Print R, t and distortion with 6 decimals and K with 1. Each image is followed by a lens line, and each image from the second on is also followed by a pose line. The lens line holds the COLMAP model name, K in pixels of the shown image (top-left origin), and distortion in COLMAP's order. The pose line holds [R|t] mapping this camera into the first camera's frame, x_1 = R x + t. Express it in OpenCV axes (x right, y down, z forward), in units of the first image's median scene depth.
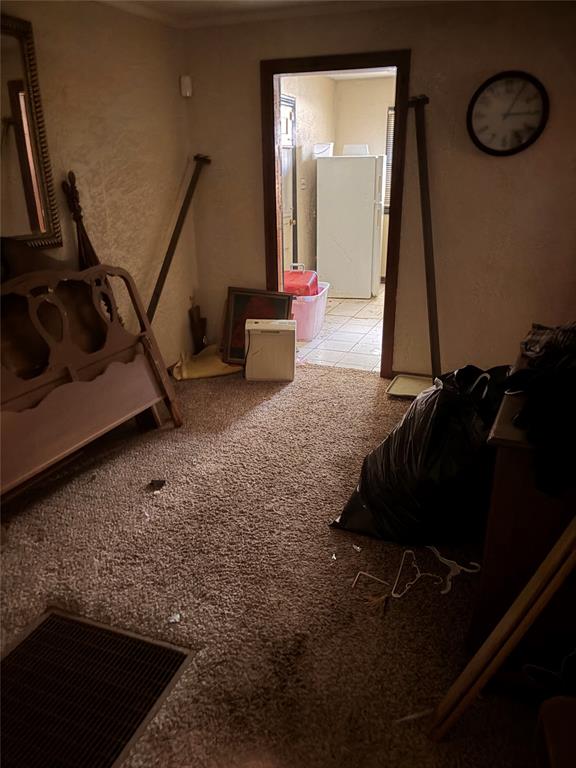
lens RADIAL K [[584.2, 0, 290.9], [0, 584.2, 385.7], [0, 0, 1]] dist [0.006166, 0.000006]
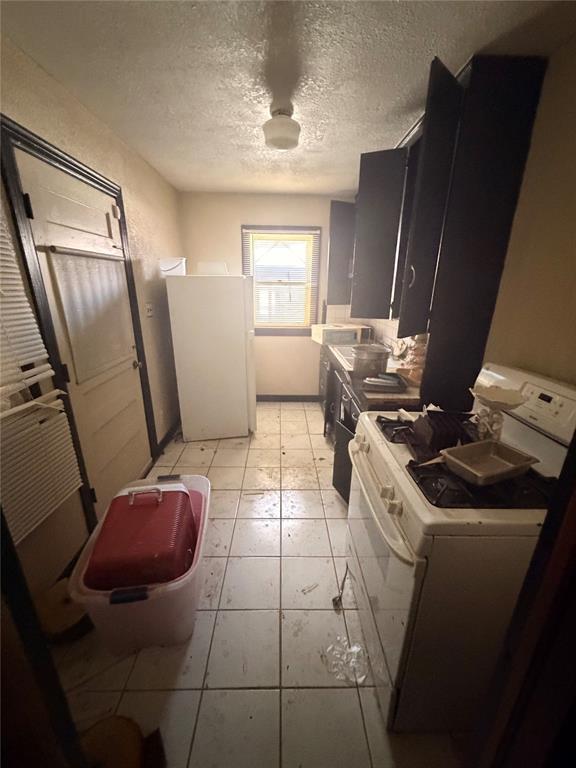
lens RADIAL K [[308.5, 0, 288.2], [0, 308.5, 383.1], [0, 0, 1]] dist [0.001574, 0.000016]
pose [[0.920174, -0.103469, 0.377589, 0.026874], [0.123895, 0.991837, -0.030141, -0.224902], [-0.371388, 0.074517, 0.925483, 0.591600]]
